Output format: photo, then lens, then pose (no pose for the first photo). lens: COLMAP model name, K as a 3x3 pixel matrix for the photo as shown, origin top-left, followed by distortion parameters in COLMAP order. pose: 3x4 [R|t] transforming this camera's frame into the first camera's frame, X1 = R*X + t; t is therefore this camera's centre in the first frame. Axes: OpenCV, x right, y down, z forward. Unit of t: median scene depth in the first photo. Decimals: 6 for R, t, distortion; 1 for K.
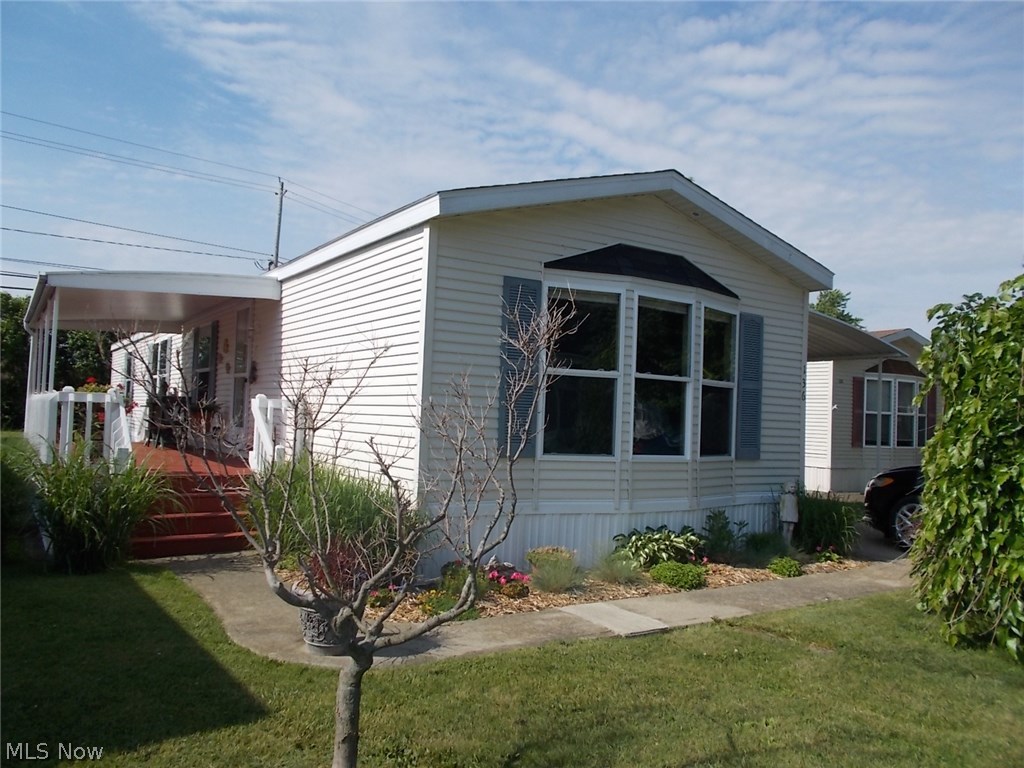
lens RADIAL K [[784.4, 0, 512.0], [0, 784.4, 384.0], [0, 0, 1]] dist [0.013714, -0.009641]
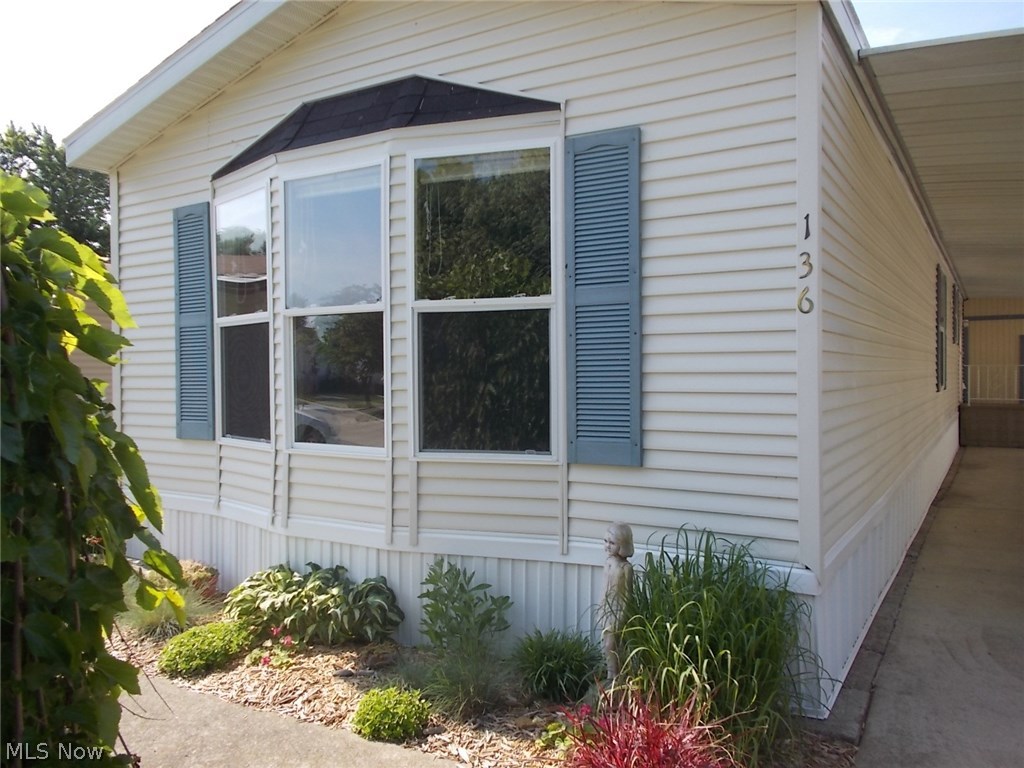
lens RADIAL K [[782.8, 0, 512.0], [0, 782.8, 384.0], [0, 0, 1]] dist [0.010185, -0.029828]
pose [[0.424347, -0.029699, -0.905012, 0.672606], [0.058481, 0.998274, -0.005339, 0.049784], [0.903609, -0.050660, 0.425352, 0.765373]]
